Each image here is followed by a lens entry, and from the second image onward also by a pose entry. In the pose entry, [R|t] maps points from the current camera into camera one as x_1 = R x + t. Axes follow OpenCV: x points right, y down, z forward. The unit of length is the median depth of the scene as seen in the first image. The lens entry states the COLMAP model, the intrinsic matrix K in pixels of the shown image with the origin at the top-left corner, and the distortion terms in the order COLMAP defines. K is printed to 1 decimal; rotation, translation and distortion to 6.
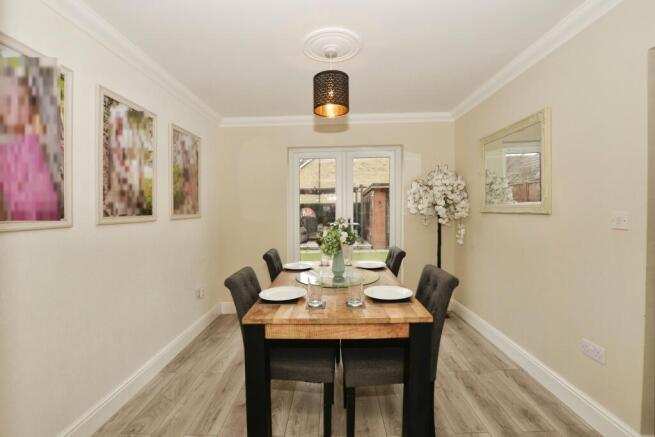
lens RADIAL K [[292.0, 0, 325.2], [0, 292.0, 217.9], [0, 0, 1]] dist [-0.046338, -0.000104]
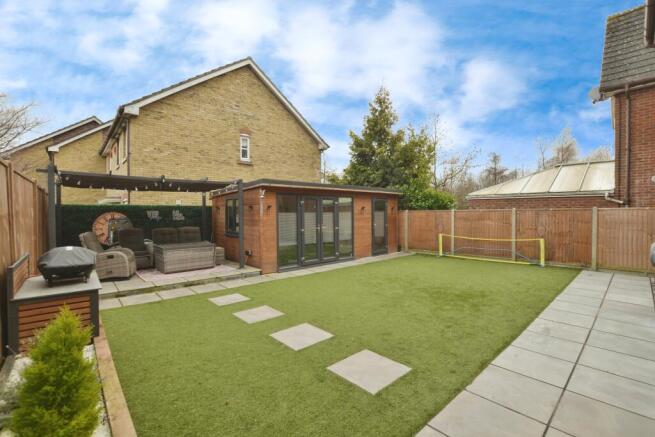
lens RADIAL K [[292.0, 0, 325.2], [0, 292.0, 217.9], [0, 0, 1]] dist [-0.046338, -0.000104]
pose [[0.724756, 0.000904, 0.689005, -0.202951], [0.011614, 0.999841, -0.013528, -0.016184], [-0.688908, 0.017807, 0.724630, 0.413596]]
